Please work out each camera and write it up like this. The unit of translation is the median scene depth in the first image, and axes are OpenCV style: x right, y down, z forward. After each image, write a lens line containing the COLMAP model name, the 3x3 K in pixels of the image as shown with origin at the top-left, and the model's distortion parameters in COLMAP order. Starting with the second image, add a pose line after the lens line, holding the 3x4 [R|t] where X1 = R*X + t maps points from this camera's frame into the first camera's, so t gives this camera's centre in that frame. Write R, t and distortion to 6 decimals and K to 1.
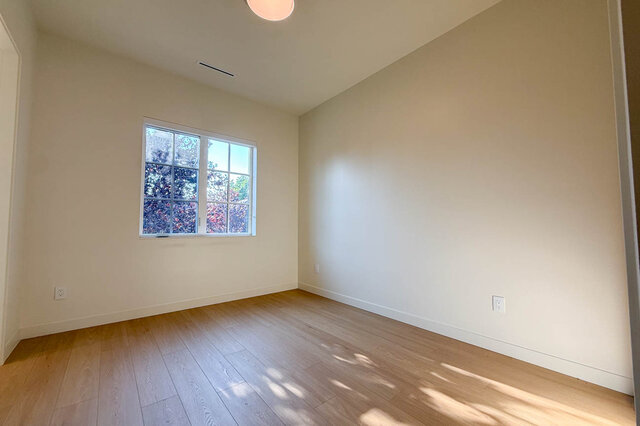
lens RADIAL K [[253.8, 0, 312.5], [0, 253.8, 216.2], [0, 0, 1]] dist [0.000686, 0.000055]
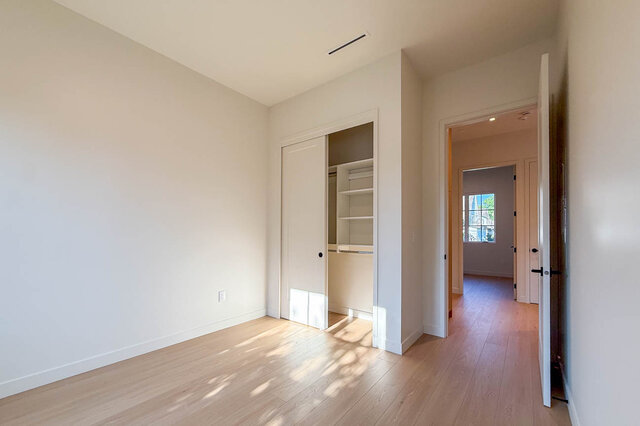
lens RADIAL K [[261.3, 0, 320.4], [0, 261.3, 233.5], [0, 0, 1]] dist [0.000582, 0.000074]
pose [[-0.208834, -0.003208, 0.977946, -1.011783], [-0.054208, 0.998495, -0.008300, -0.035413], [-0.976448, -0.054745, -0.208694, 0.945703]]
